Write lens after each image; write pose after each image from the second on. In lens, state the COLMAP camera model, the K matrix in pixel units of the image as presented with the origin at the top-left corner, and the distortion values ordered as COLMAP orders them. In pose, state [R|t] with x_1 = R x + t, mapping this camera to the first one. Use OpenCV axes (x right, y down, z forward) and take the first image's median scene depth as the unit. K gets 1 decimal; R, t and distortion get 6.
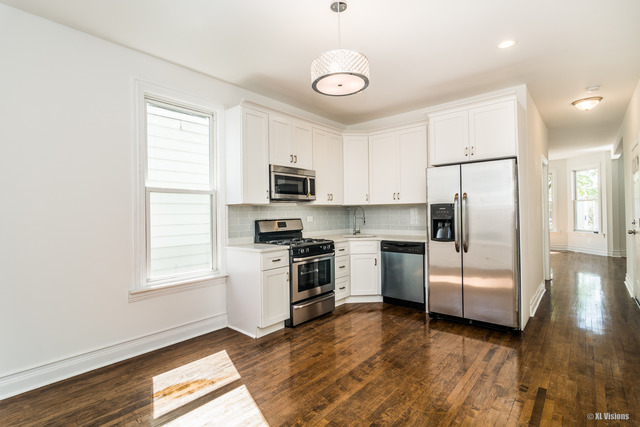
lens RADIAL K [[311.7, 0, 328.3], [0, 311.7, 213.8], [0, 0, 1]] dist [-0.000309, 0.000521]
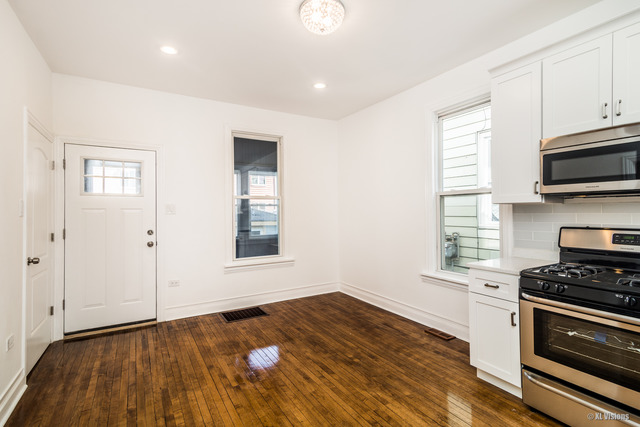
lens RADIAL K [[311.8, 0, 320.2], [0, 311.8, 209.6], [0, 0, 1]] dist [0.019900, -0.000038]
pose [[-0.338902, 0.014422, -0.940711, 0.570519], [0.008792, 0.999887, 0.012161, -0.028263], [0.940781, -0.004149, -0.338990, 0.792970]]
